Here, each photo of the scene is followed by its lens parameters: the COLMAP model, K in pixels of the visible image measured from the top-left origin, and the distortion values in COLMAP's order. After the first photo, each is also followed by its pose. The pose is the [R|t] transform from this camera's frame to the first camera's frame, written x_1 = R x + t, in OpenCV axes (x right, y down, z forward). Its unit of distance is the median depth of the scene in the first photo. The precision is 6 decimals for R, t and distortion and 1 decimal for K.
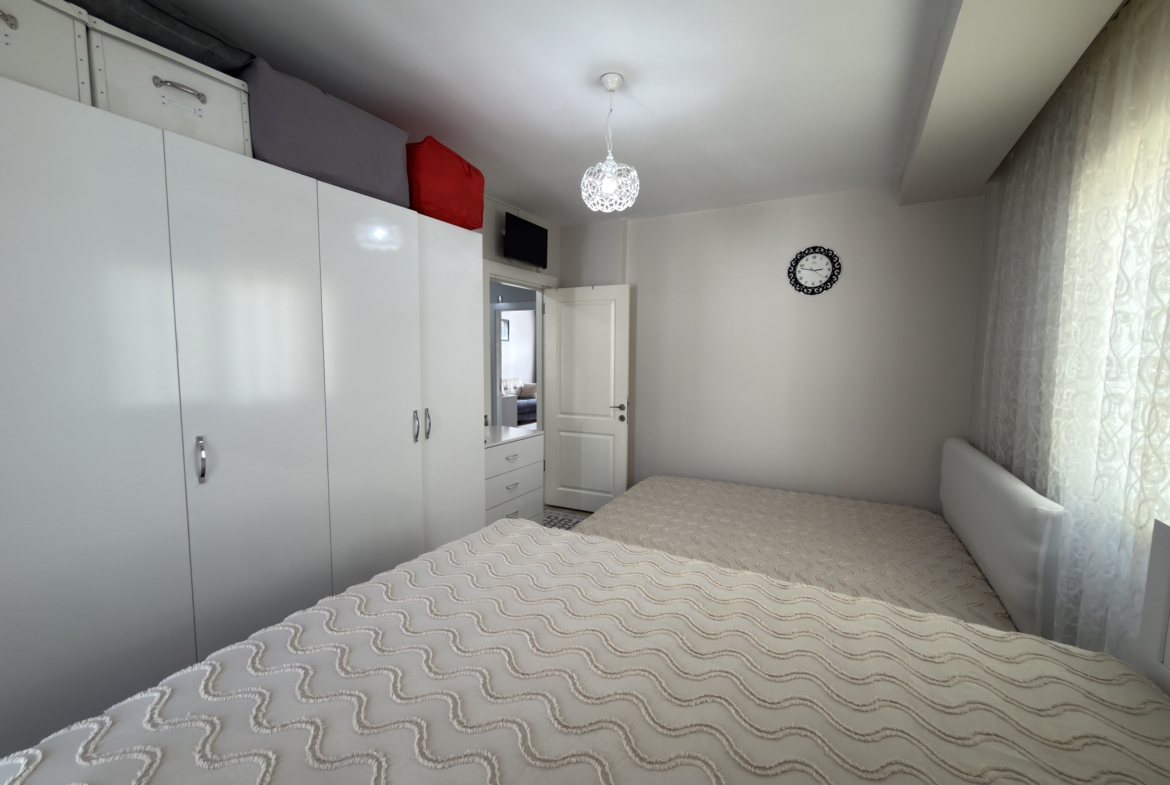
lens RADIAL K [[468.9, 0, 587.8], [0, 468.9, 389.4], [0, 0, 1]] dist [0.001457, 0.005178]
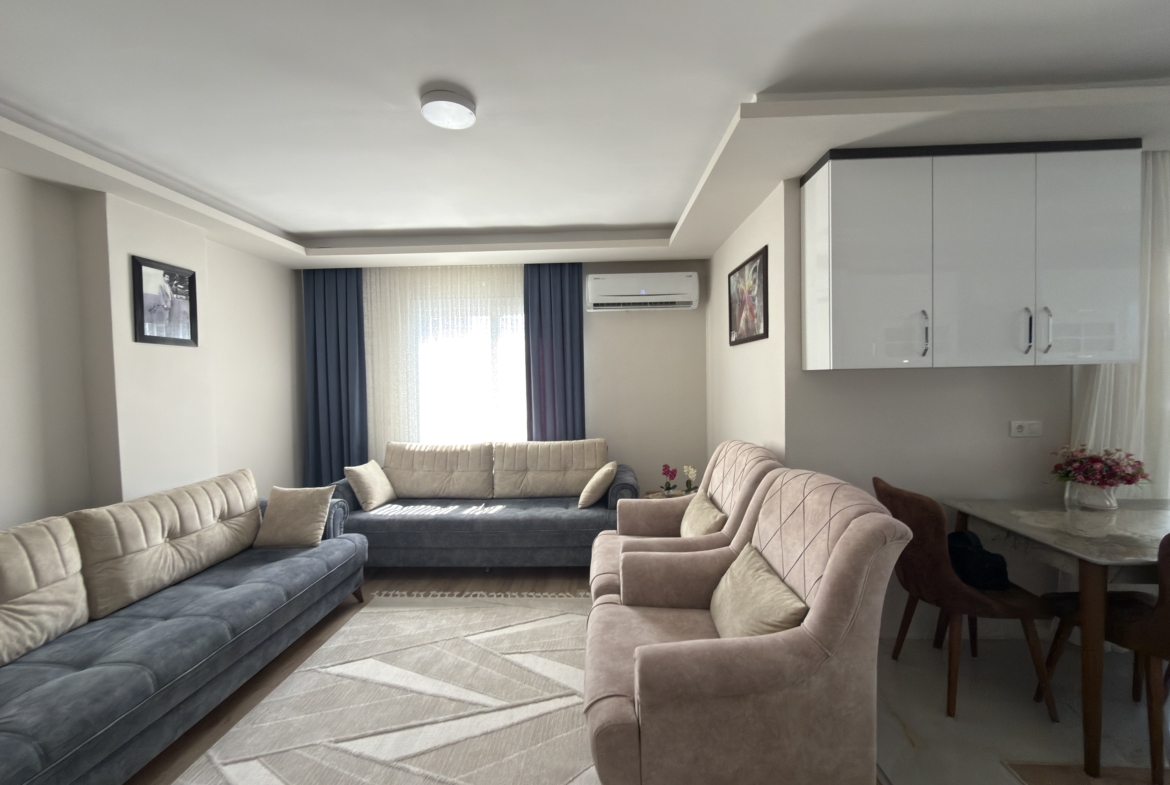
lens RADIAL K [[465.8, 0, 586.7], [0, 465.8, 392.8], [0, 0, 1]] dist [-0.000074, -0.000229]
pose [[0.892926, -0.037469, 0.448642, -0.088339], [0.060038, 0.997540, -0.036181, -0.051467], [-0.446182, 0.059242, 0.892979, 0.666454]]
